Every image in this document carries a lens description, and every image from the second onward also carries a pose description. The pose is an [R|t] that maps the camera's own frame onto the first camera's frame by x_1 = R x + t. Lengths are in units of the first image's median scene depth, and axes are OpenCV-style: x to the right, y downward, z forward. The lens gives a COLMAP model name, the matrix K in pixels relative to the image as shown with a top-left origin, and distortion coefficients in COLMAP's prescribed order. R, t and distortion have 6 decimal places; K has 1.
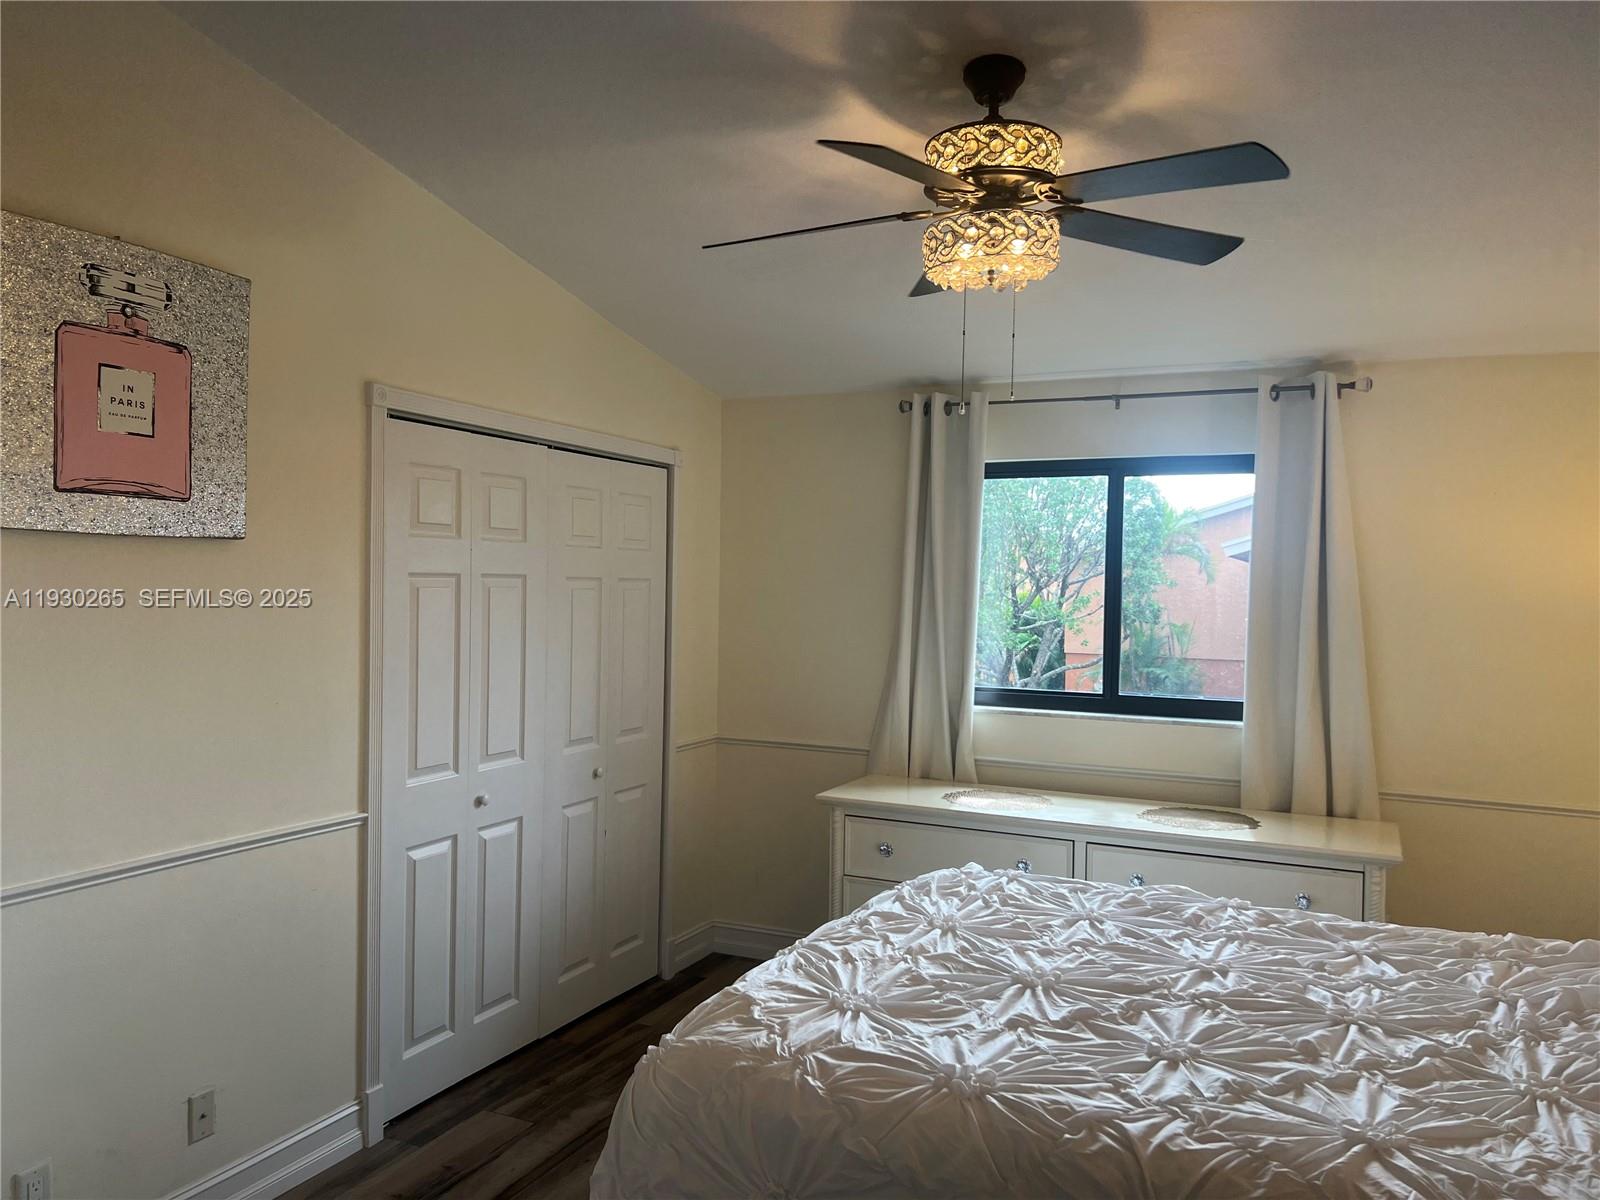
lens RADIAL K [[1200.3, 0, 799.2], [0, 1200.3, 610.0], [0, 0, 1]] dist [0.112391, -0.137581]
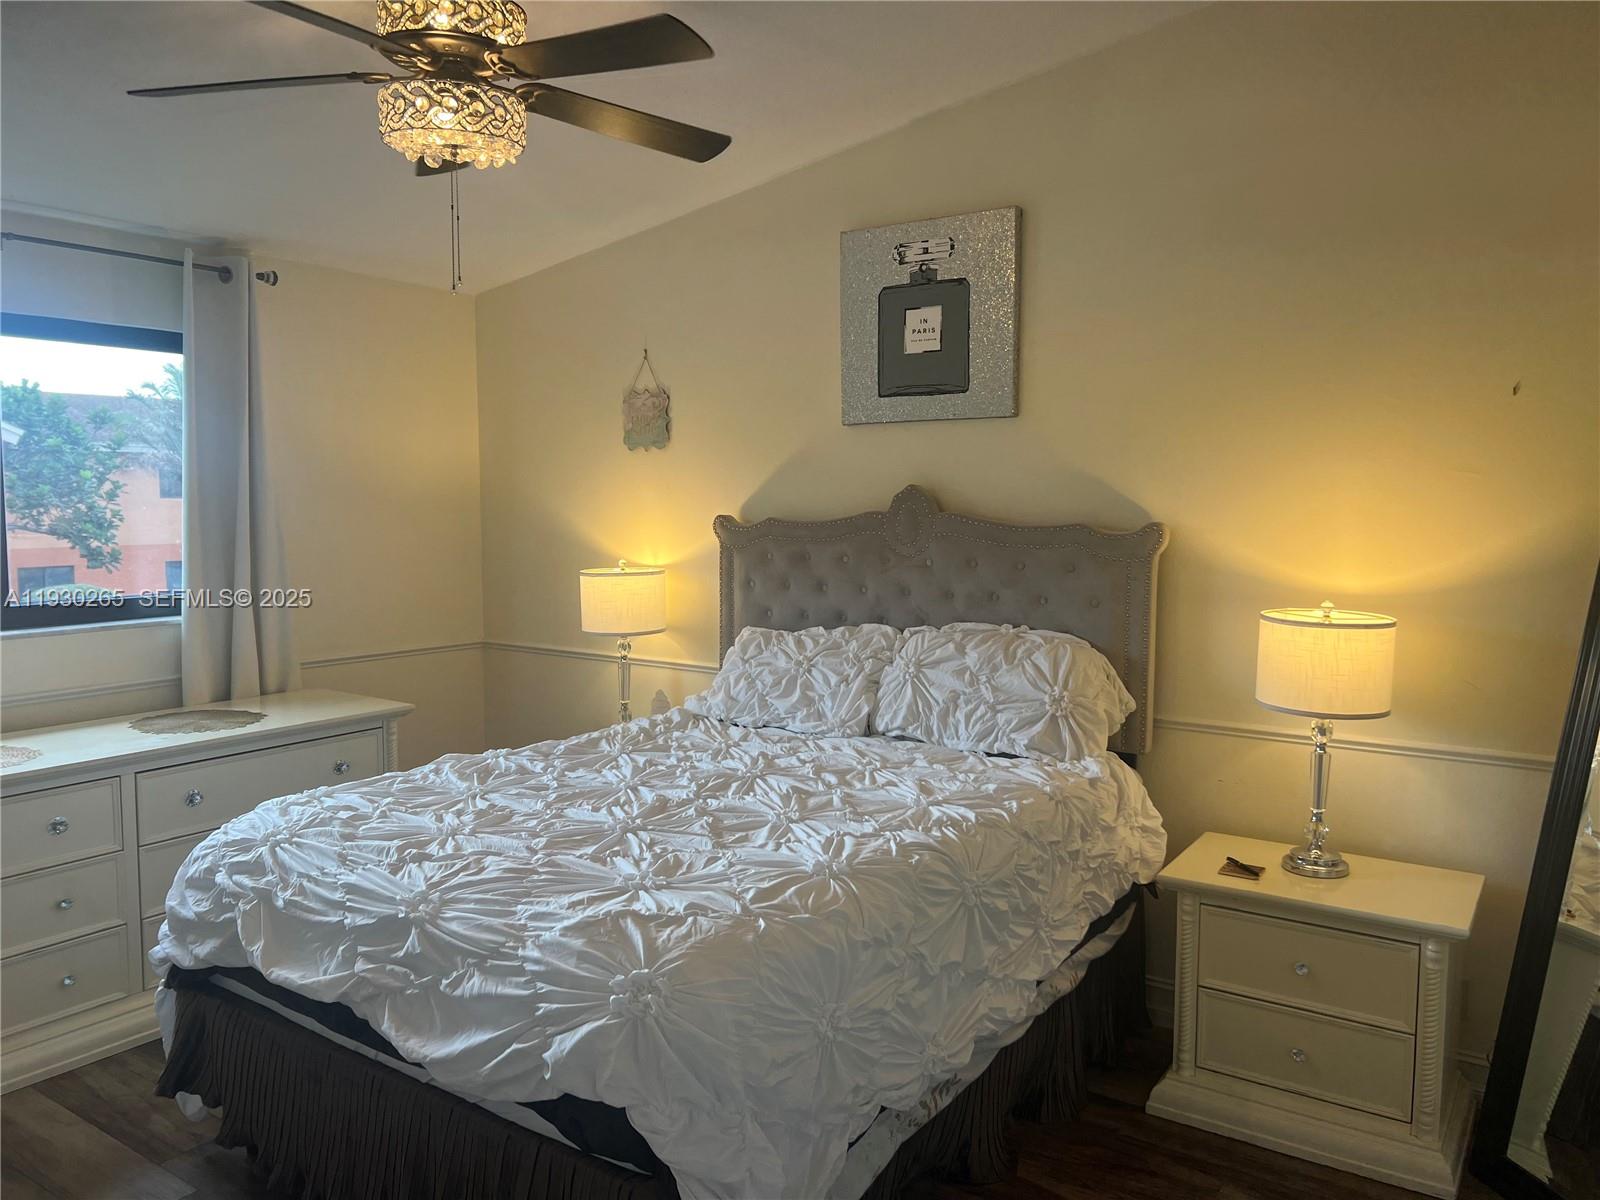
lens RADIAL K [[1200.3, 0, 799.2], [0, 1200.3, 610.0], [0, 0, 1]] dist [0.112391, -0.137581]
pose [[-0.153554, 0.086395, -0.984356, 0.945232], [-0.028020, 0.995389, 0.091734, 0.037037], [0.987743, 0.041668, -0.150426, 1.086863]]
